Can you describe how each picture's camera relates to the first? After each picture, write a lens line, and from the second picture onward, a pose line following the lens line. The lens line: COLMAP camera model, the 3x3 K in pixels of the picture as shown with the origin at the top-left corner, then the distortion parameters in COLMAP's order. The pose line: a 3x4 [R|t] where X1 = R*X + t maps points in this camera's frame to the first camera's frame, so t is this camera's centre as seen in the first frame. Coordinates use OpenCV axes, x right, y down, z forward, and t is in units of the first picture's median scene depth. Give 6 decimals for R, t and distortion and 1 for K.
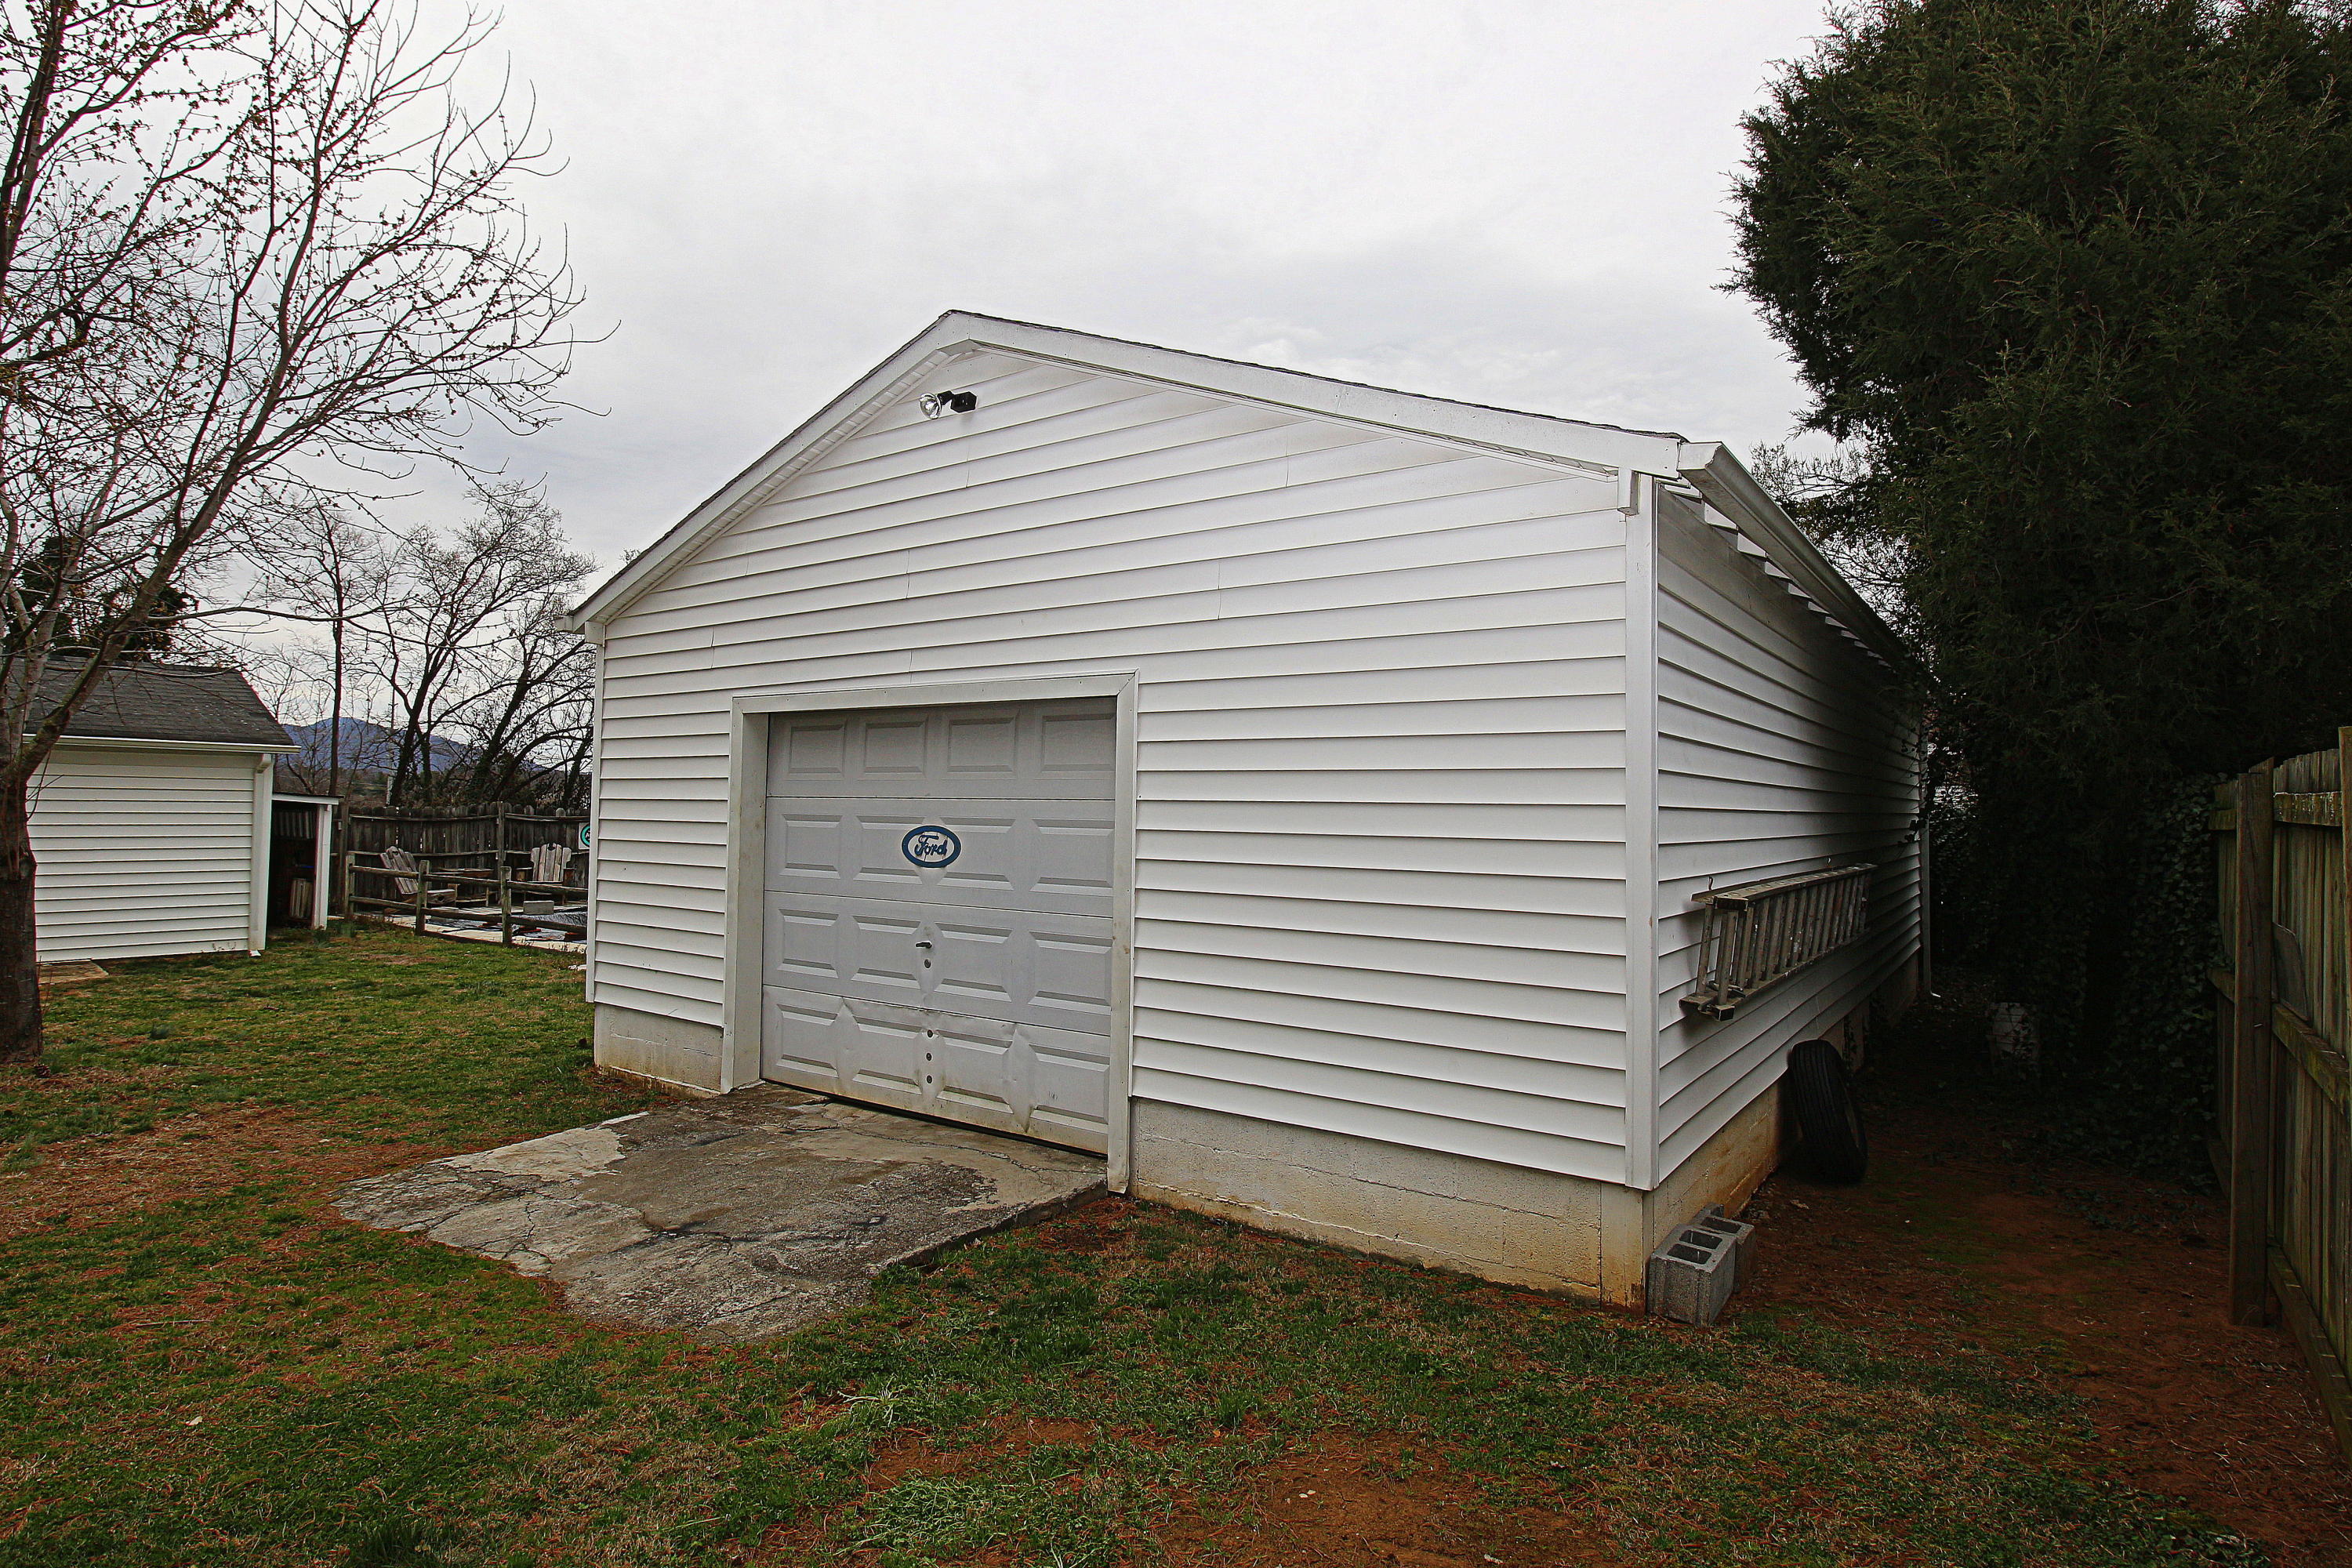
lens RADIAL K [[1250.0, 0, 1176.0], [0, 1250.0, 784.0], [0, 0, 1]] dist [-0.002241, -0.001442]
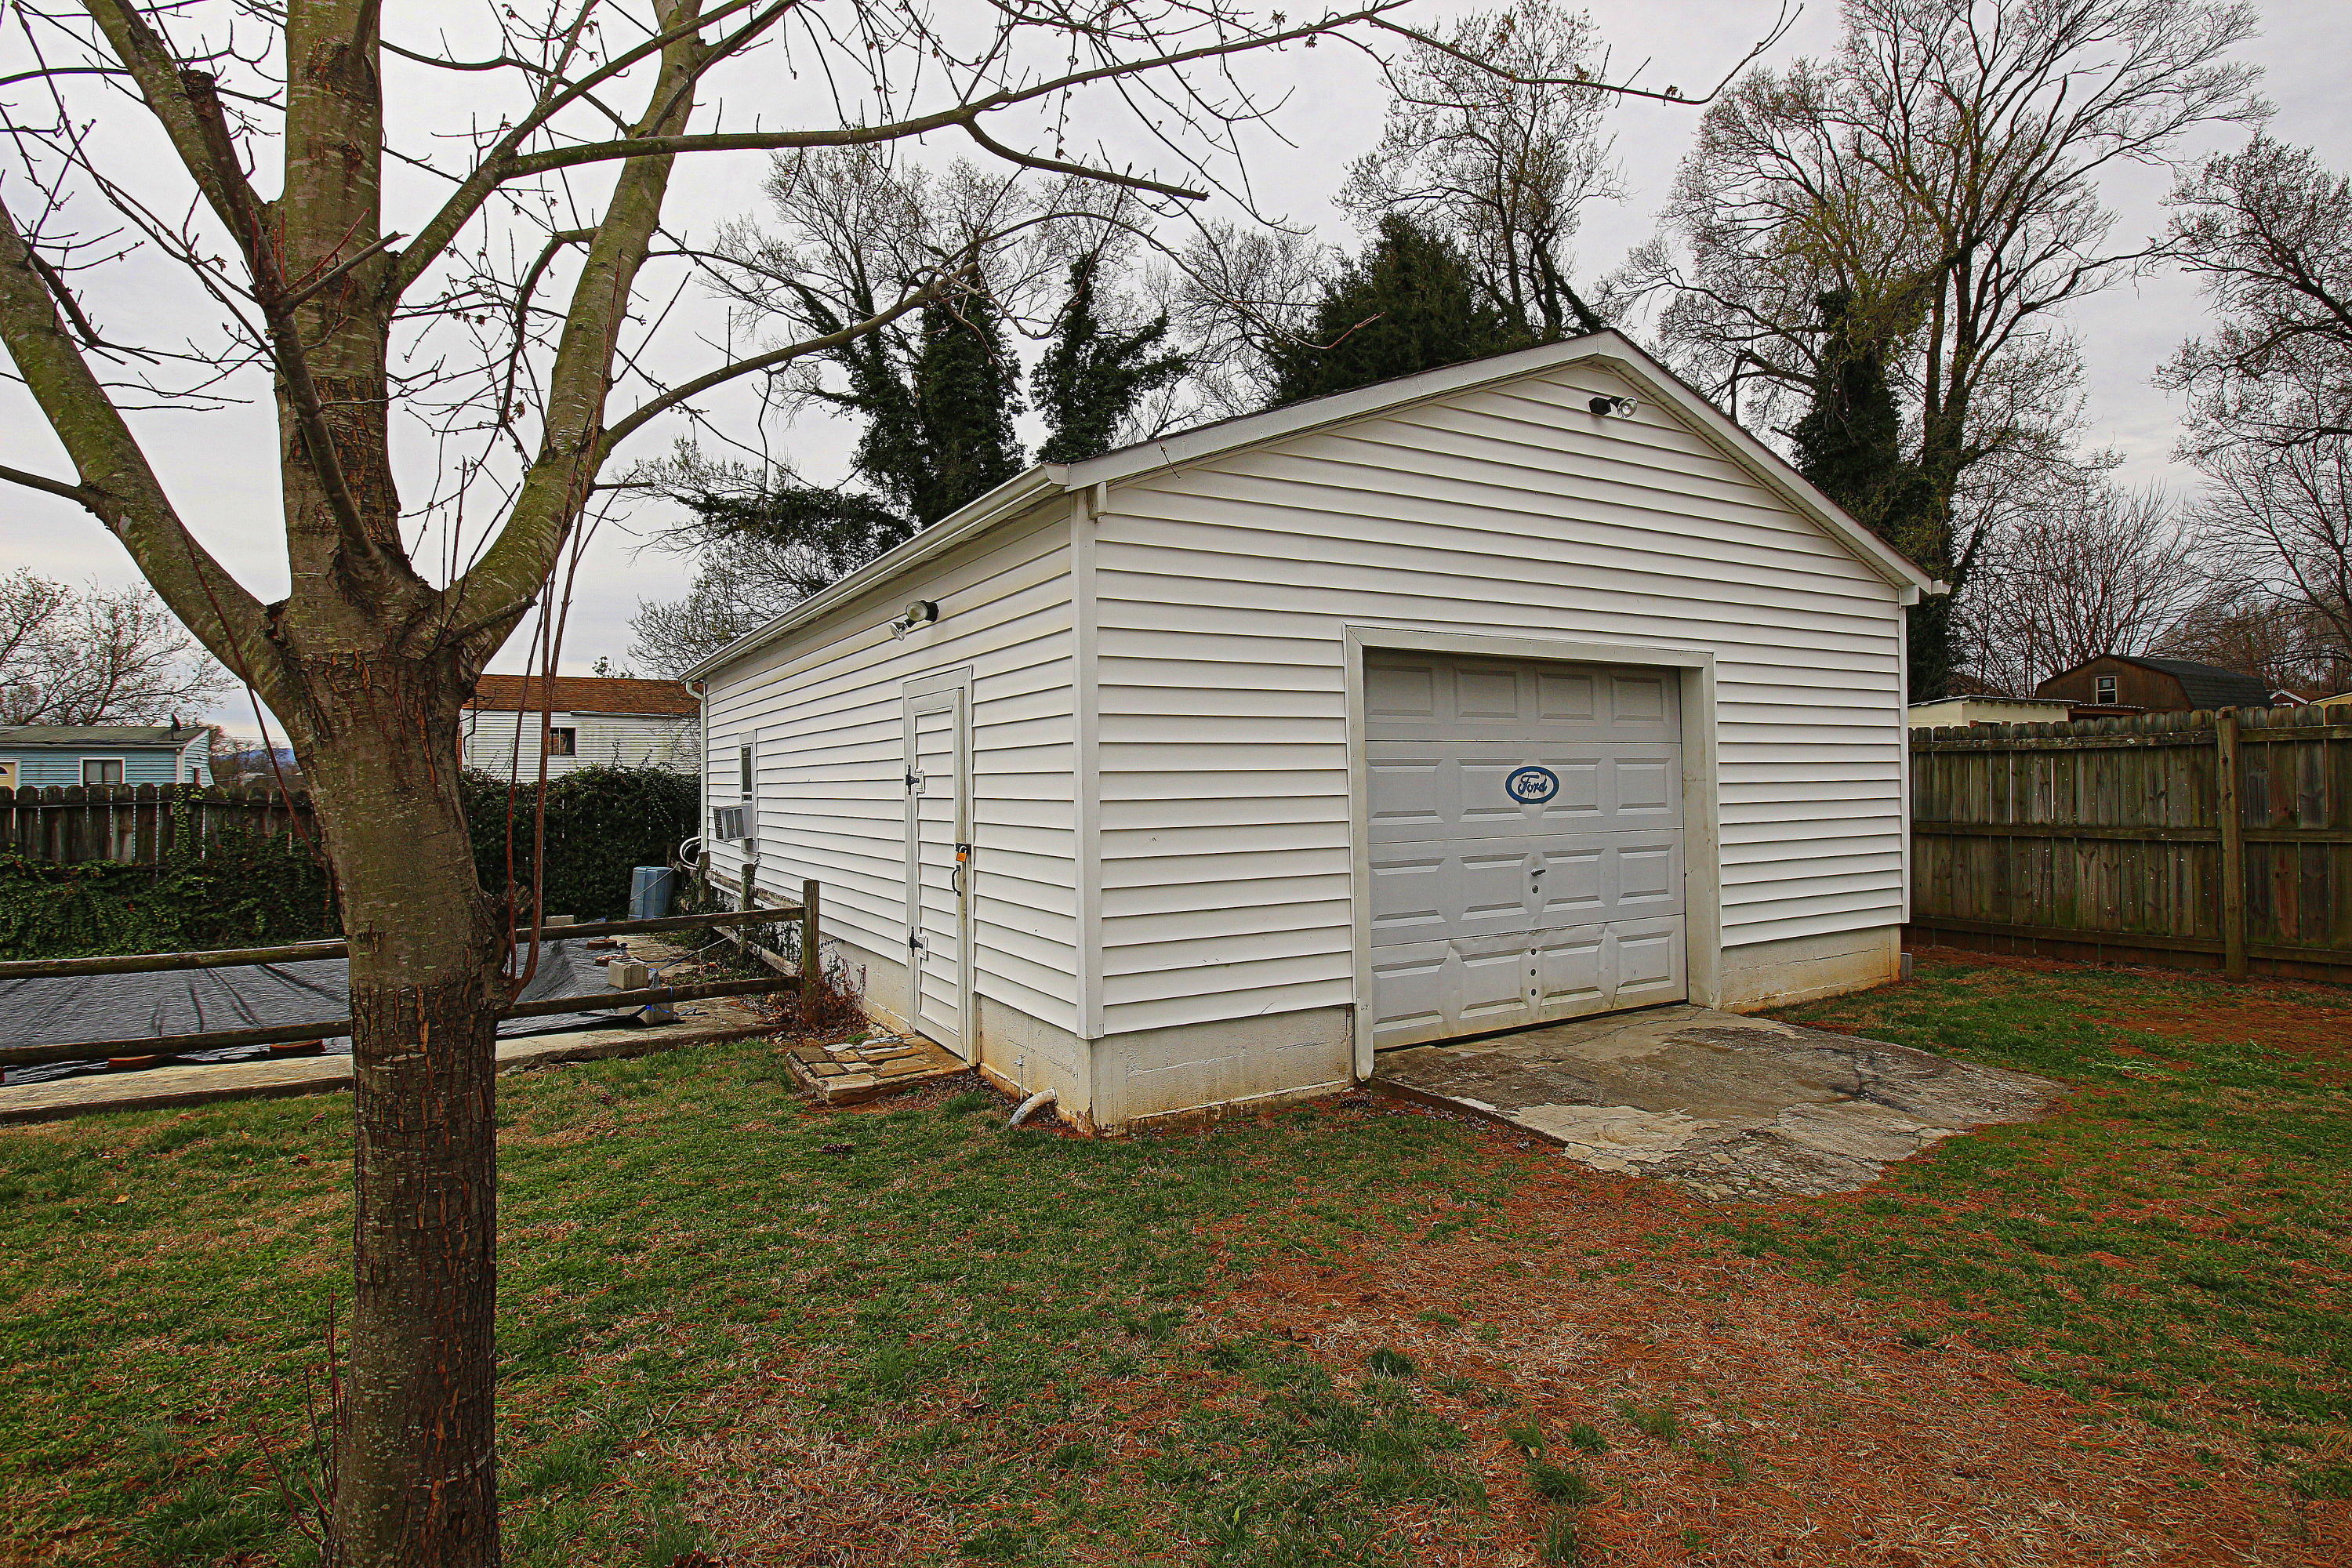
lens RADIAL K [[1179.7, 0, 1177.5], [0, 1179.7, 759.0], [0, 0, 1]] dist [0.004621, -0.015231]
pose [[0.402755, -0.004373, 0.915297, -1.297648], [-0.002278, 0.999981, 0.005780, 0.021338], [-0.915305, -0.004413, 0.402737, 0.868240]]
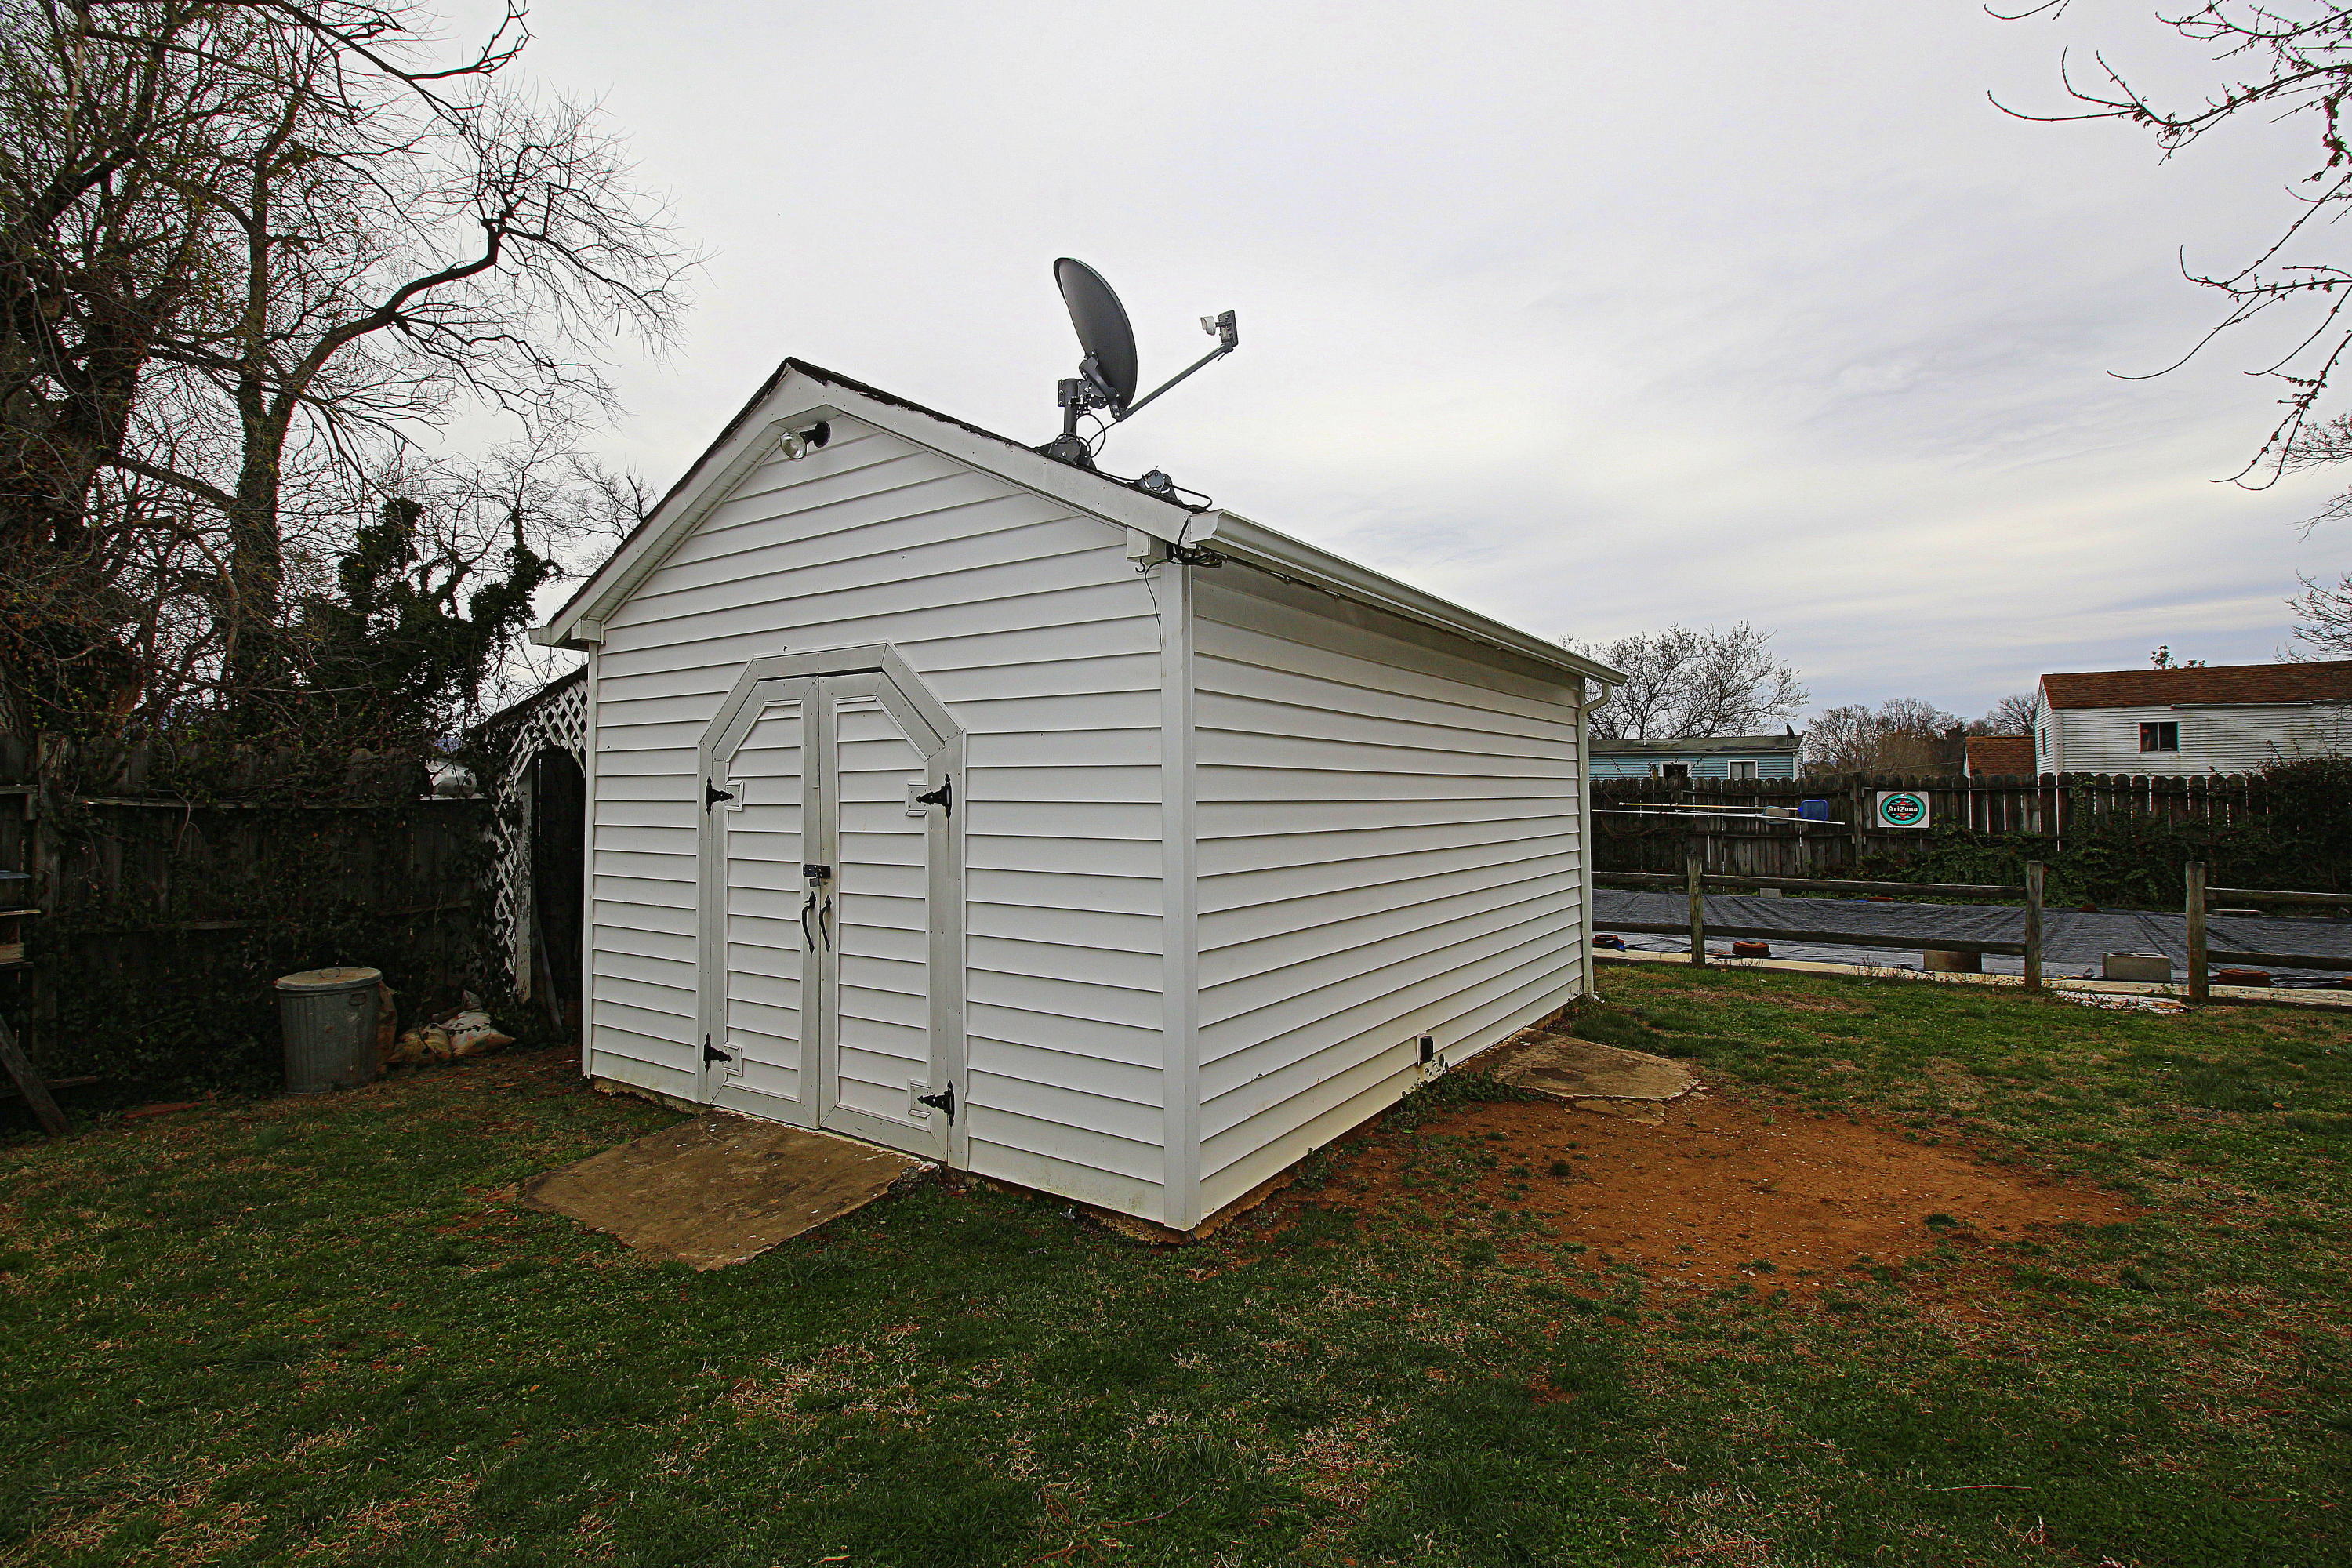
lens RADIAL K [[1115.7, 0, 1175.2], [0, 1115.7, 751.6], [0, 0, 1]] dist [0.003023, -0.014616]
pose [[0.998504, -0.017124, 0.051933, -2.155147], [0.017800, 0.999762, -0.012577, 0.030013], [-0.051706, 0.013483, 0.998571, 0.977146]]
